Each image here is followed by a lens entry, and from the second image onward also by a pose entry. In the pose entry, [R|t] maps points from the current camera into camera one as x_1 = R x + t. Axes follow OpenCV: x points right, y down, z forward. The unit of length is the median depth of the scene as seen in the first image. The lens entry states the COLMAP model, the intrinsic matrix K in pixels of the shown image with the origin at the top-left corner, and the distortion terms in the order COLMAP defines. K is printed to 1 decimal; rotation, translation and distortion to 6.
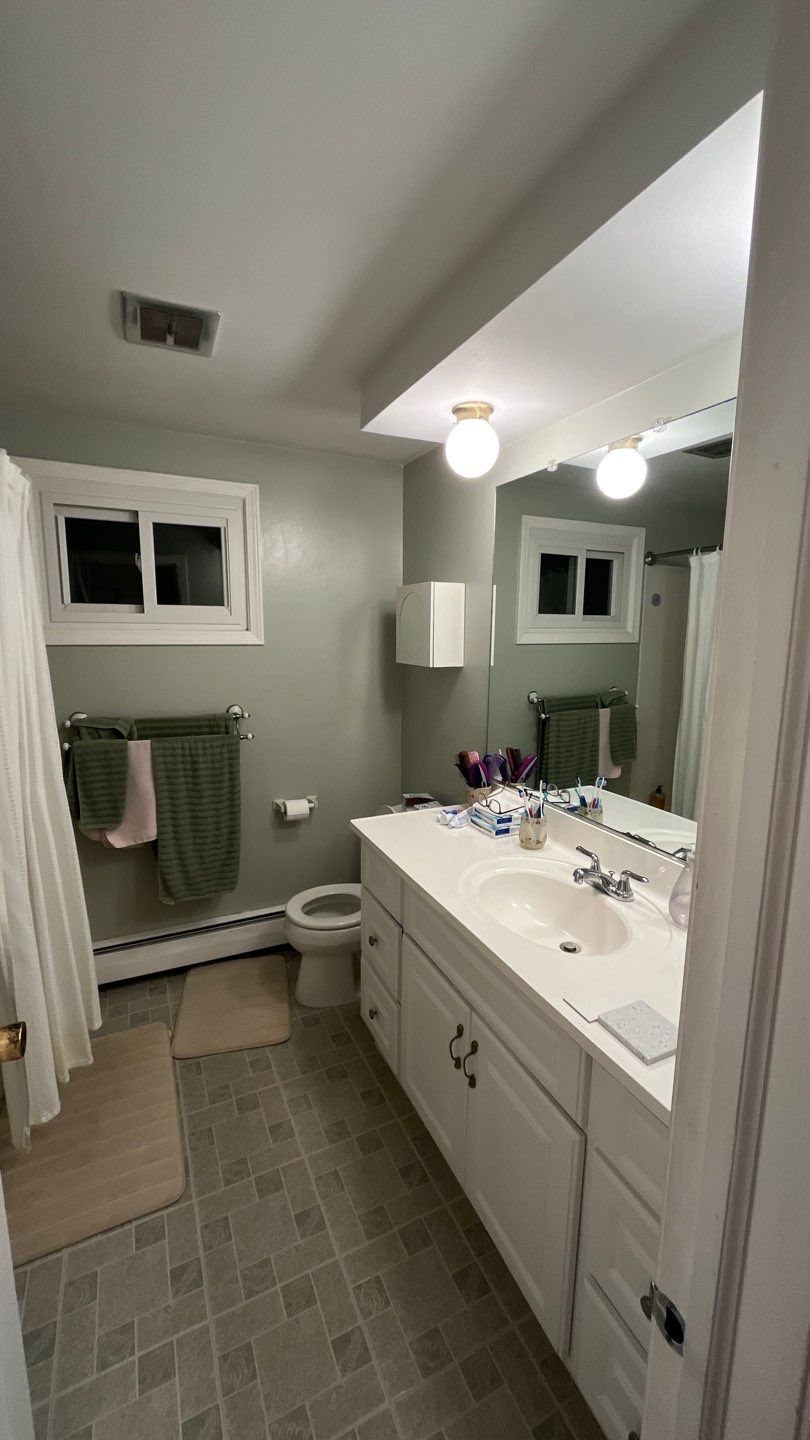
lens RADIAL K [[578.0, 0, 405.0], [0, 578.0, 720.0], [0, 0, 1]] dist [0.000086, 0.000040]
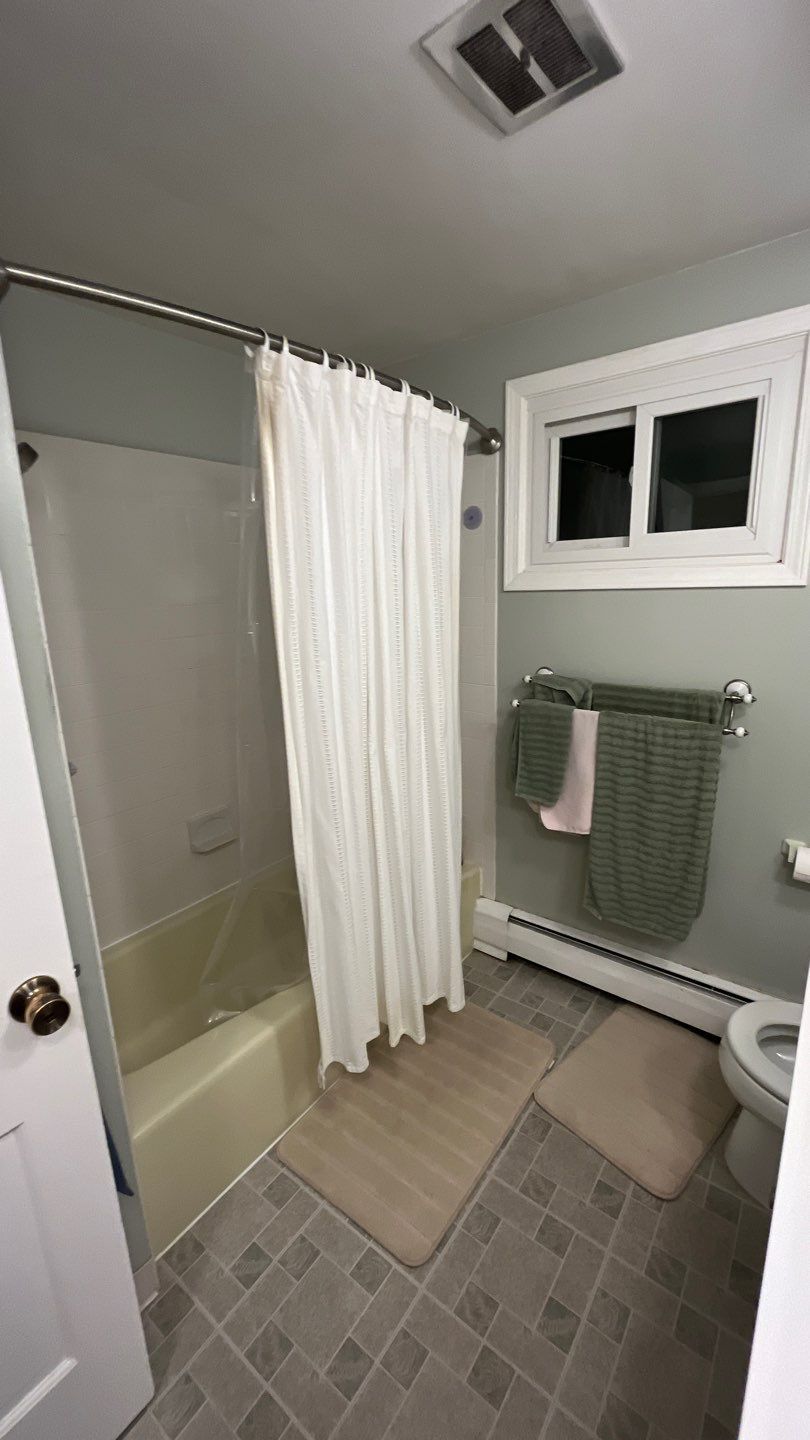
lens RADIAL K [[578.0, 0, 405.0], [0, 578.0, 720.0], [0, 0, 1]] dist [0.000086, 0.000040]
pose [[0.458322, 0.183154, -0.869710, 0.124278], [-0.103583, 0.982876, 0.152400, -0.047145], [0.882730, 0.020239, 0.469445, 0.399935]]
